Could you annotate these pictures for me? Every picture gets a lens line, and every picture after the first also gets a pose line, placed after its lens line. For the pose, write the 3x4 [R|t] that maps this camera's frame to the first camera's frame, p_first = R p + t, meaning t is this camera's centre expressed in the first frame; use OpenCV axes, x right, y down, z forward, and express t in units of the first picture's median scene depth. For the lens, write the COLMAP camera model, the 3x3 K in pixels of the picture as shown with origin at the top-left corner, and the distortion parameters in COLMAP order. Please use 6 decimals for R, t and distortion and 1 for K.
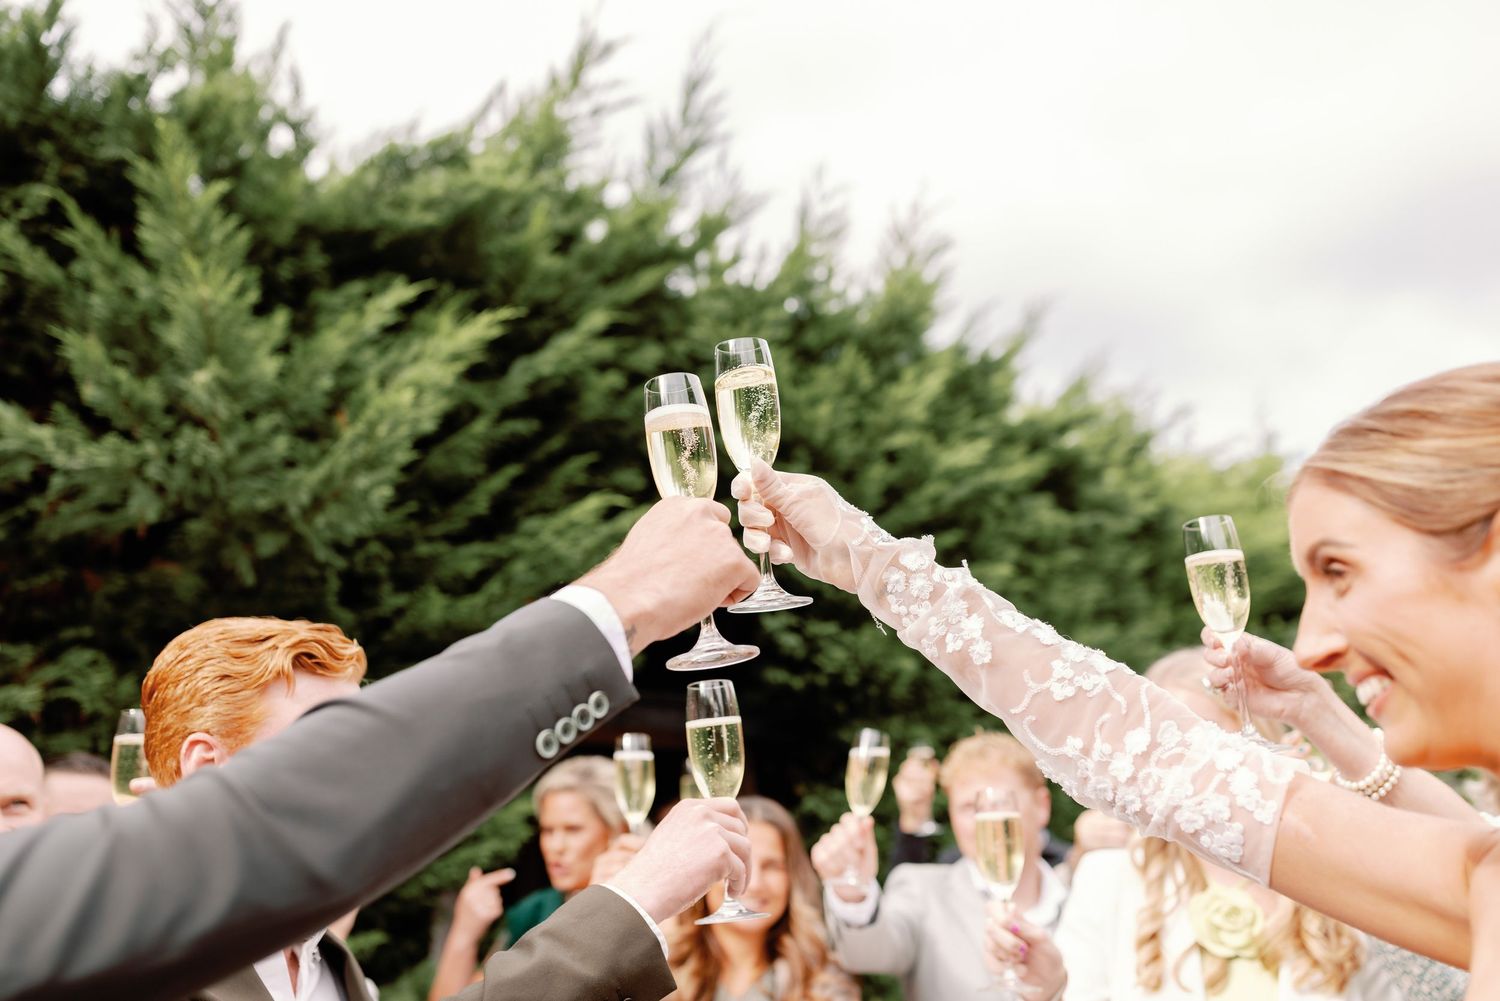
lens RADIAL K [[1521.4, 0, 748.7], [0, 1521.4, 491.9], [0, 0, 1]] dist [0.082275, 0.000000]
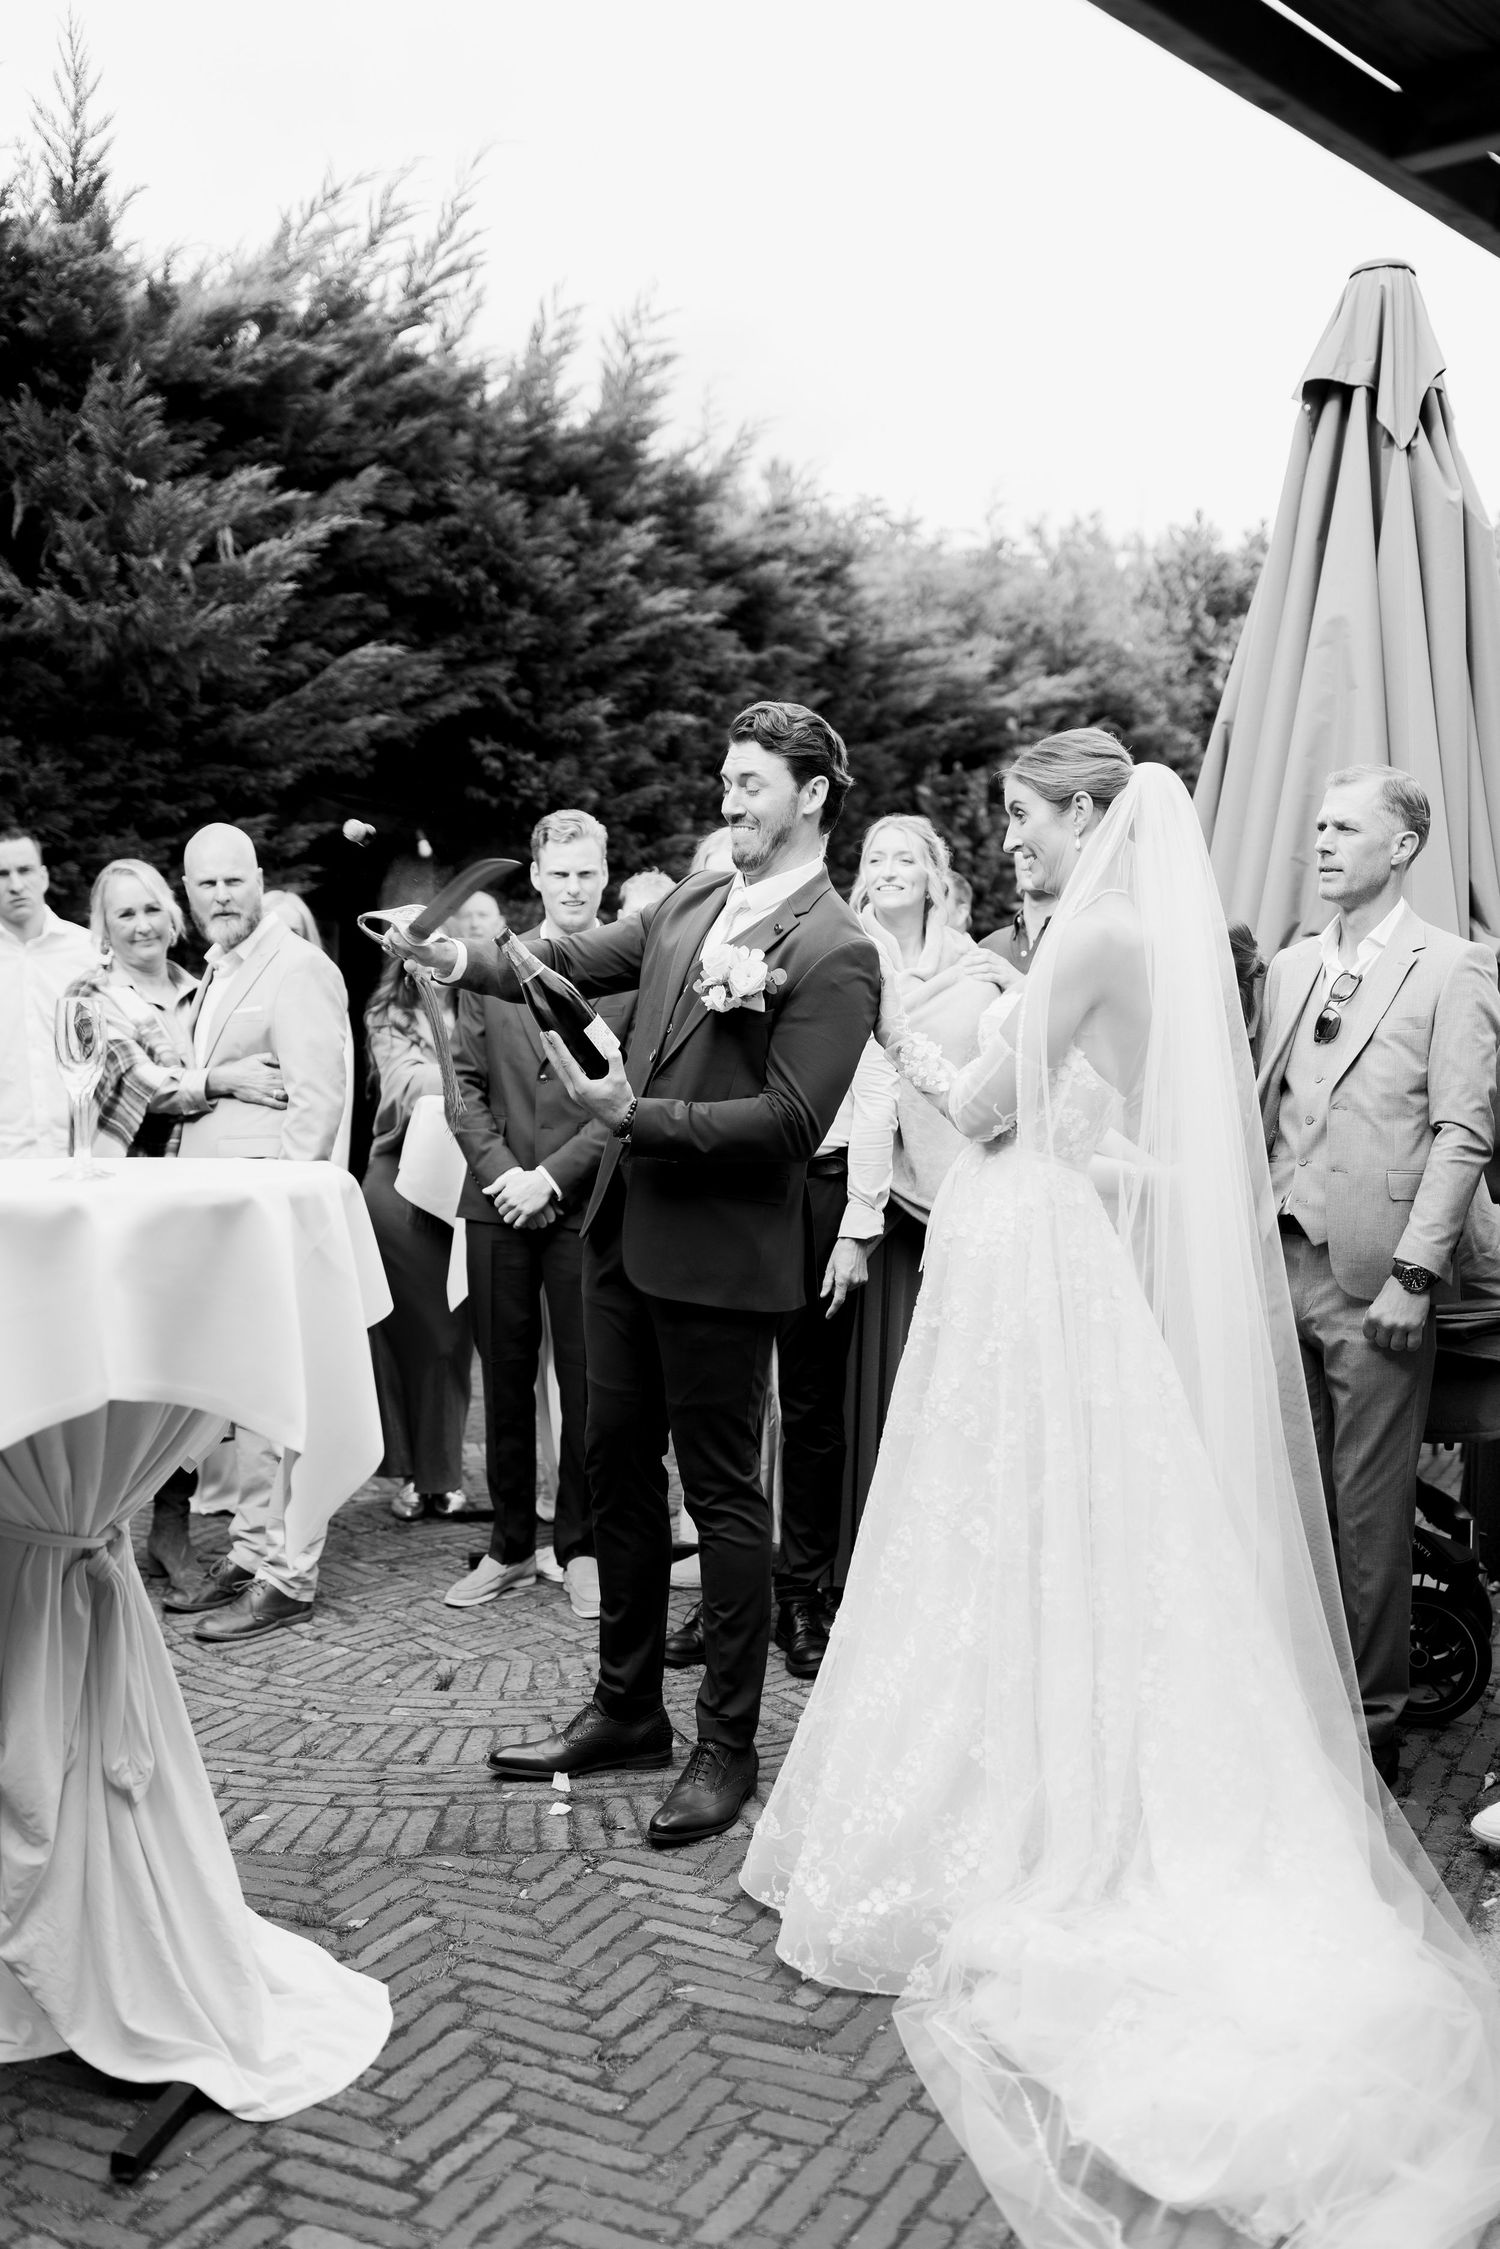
lens RADIAL K [[2116.0, 0, 752.2], [0, 2116.0, 1120.5], [0, 0, 1]] dist [-0.021612, 0.000000]
pose [[0.969148, 0.083150, 0.232030, -0.107730], [-0.147381, 0.950044, 0.275128, -0.092047], [-0.197562, -0.300837, 0.932988, -0.477735]]
